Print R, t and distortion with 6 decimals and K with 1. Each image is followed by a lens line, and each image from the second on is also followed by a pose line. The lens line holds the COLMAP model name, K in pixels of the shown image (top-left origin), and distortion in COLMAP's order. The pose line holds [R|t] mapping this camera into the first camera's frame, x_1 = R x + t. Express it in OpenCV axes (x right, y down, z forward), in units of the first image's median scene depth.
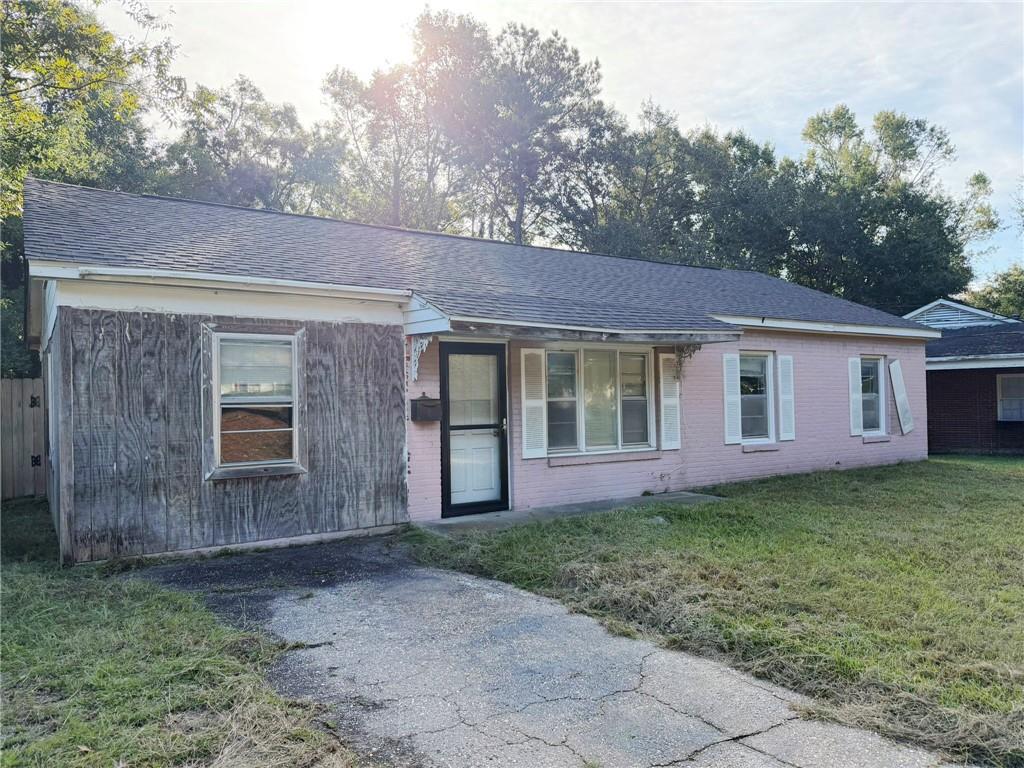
lens RADIAL K [[731.2, 0, 512.0], [0, 731.2, 384.0], [0, 0, 1]] dist [0.041108, -0.003834]
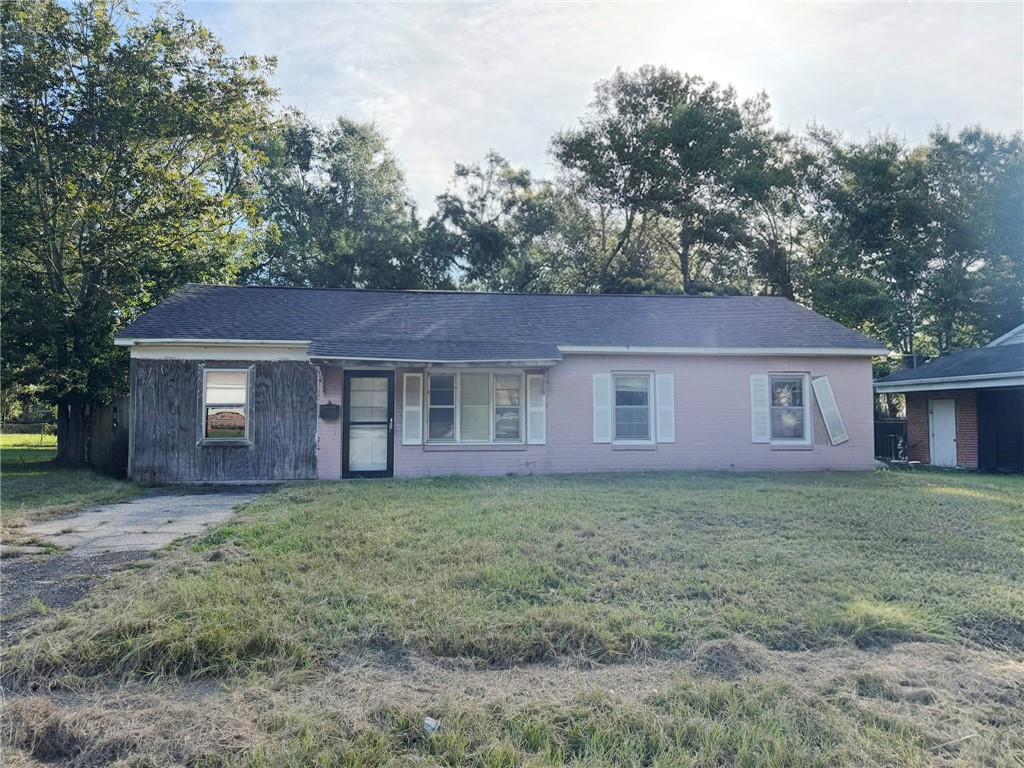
lens RADIAL K [[731.2, 0, 512.0], [0, 731.2, 384.0], [0, 0, 1]] dist [0.041108, -0.003834]
pose [[0.902610, -0.011958, -0.430293, 1.001862], [-0.001929, 0.999492, -0.031823, 0.025887], [0.430455, 0.029554, 0.902128, -0.330775]]
